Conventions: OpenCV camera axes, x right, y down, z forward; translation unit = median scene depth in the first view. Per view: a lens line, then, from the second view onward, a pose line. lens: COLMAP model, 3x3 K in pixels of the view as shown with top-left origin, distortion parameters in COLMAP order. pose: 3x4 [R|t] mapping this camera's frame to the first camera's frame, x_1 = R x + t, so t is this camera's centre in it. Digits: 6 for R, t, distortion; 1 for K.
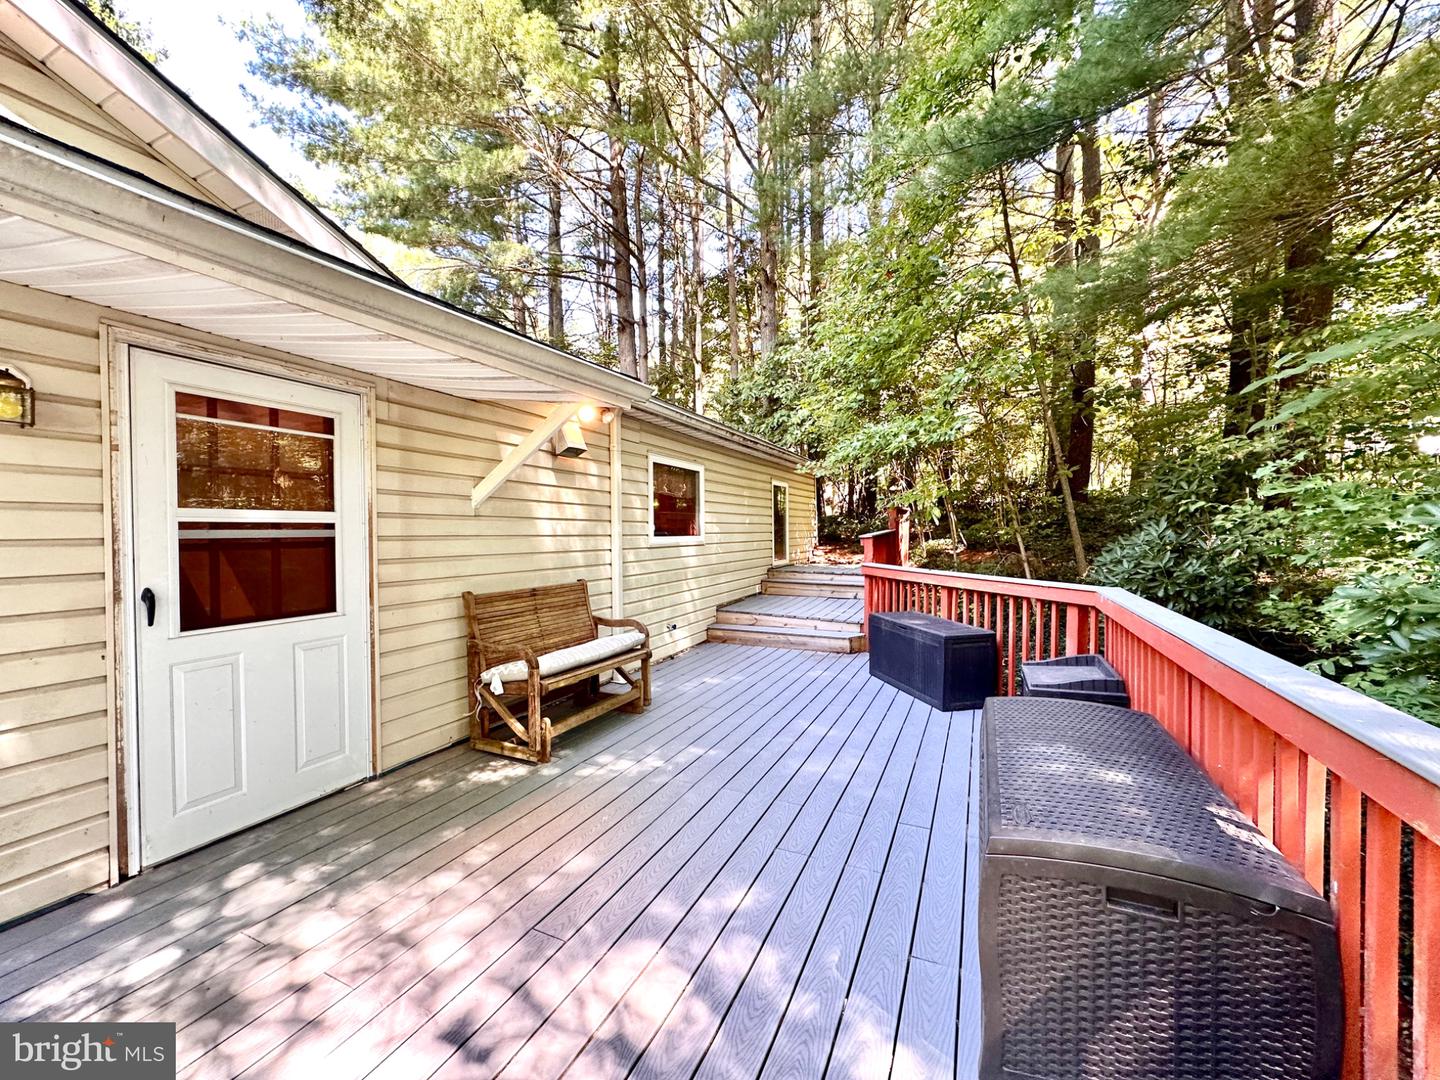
lens RADIAL K [[577.8, 0, 720.0], [0, 577.8, 540.0], [0, 0, 1]] dist [-0.001132, 0.000091]
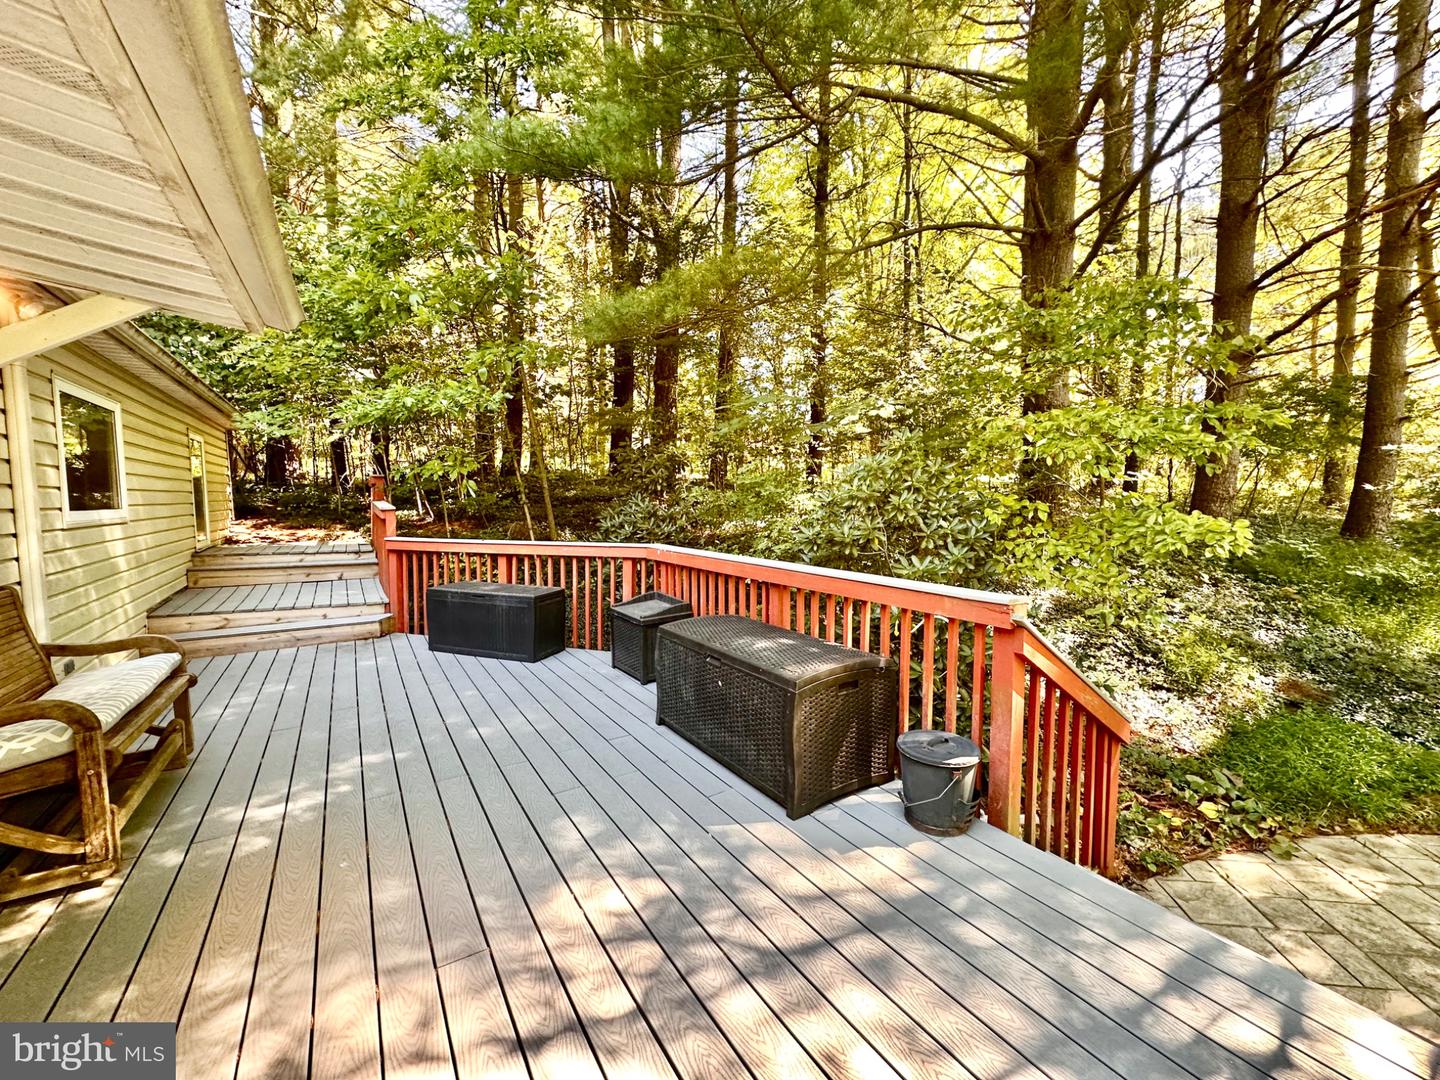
lens RADIAL K [[577.8, 0, 720.0], [0, 577.8, 540.0], [0, 0, 1]] dist [-0.001132, 0.000091]
pose [[0.527976, -0.051268, 0.847711, -0.357010], [0.007713, 0.998425, 0.055578, -0.005553], [-0.849224, -0.022805, 0.527539, 0.087644]]
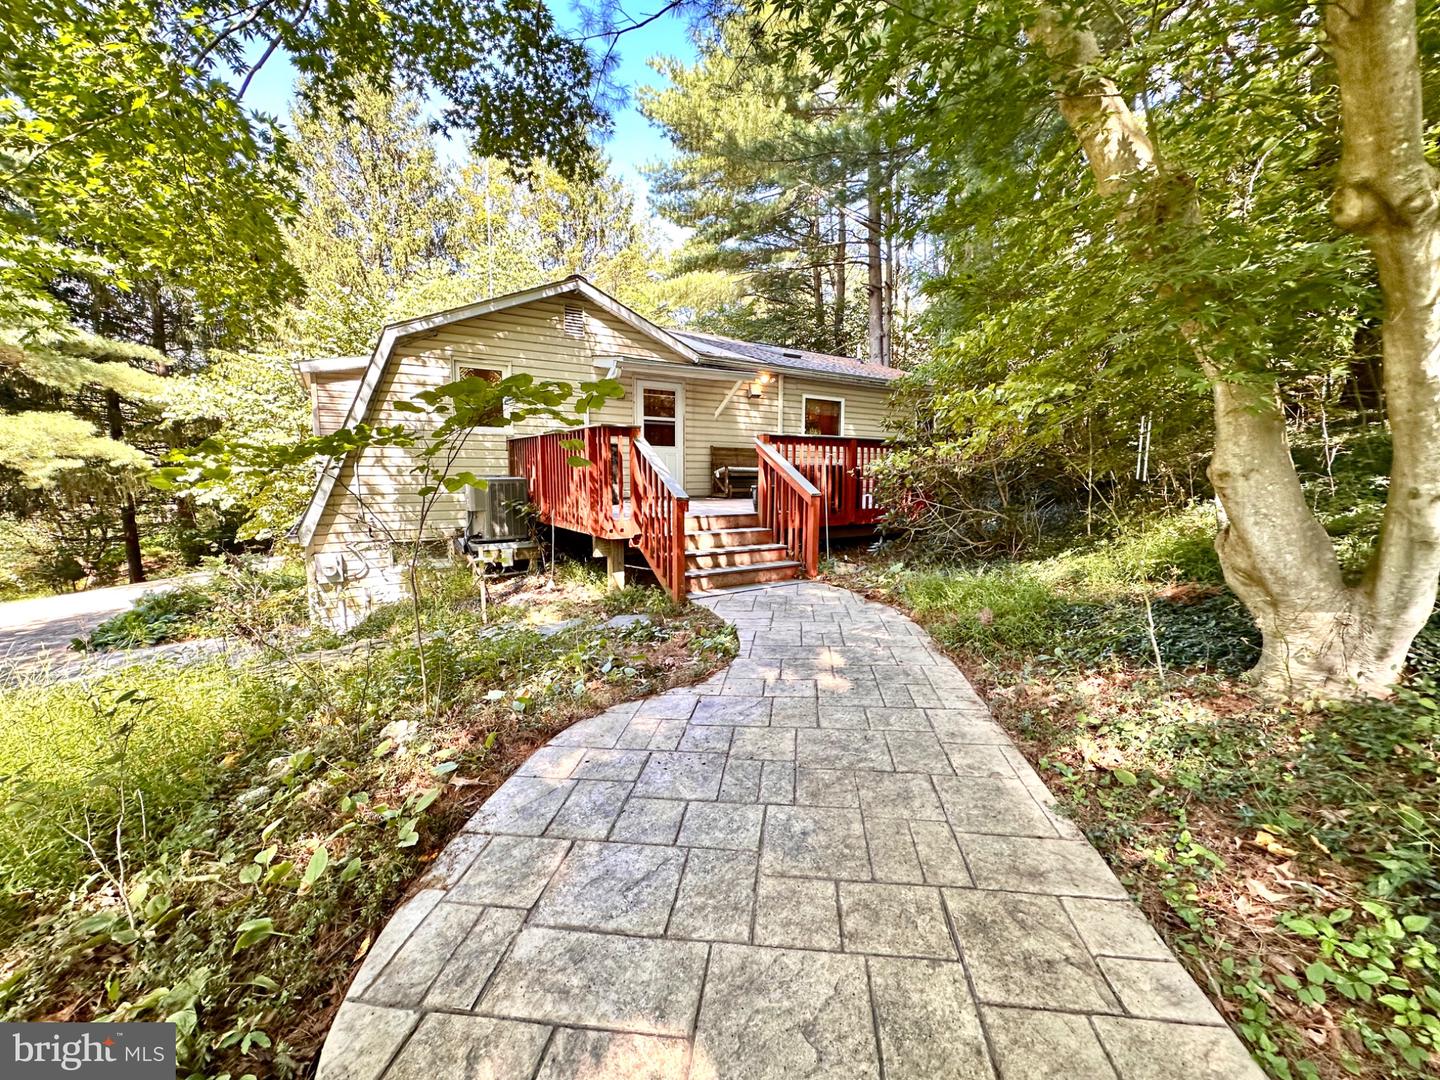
lens RADIAL K [[577.8, 0, 720.0], [0, 577.8, 540.0], [0, 0, 1]] dist [-0.001132, 0.000091]
pose [[0.851846, 0.076077, -0.518238, 0.878373], [-0.021169, 0.993588, 0.111062, 0.177178], [0.523365, -0.083637, 0.847994, -1.155803]]
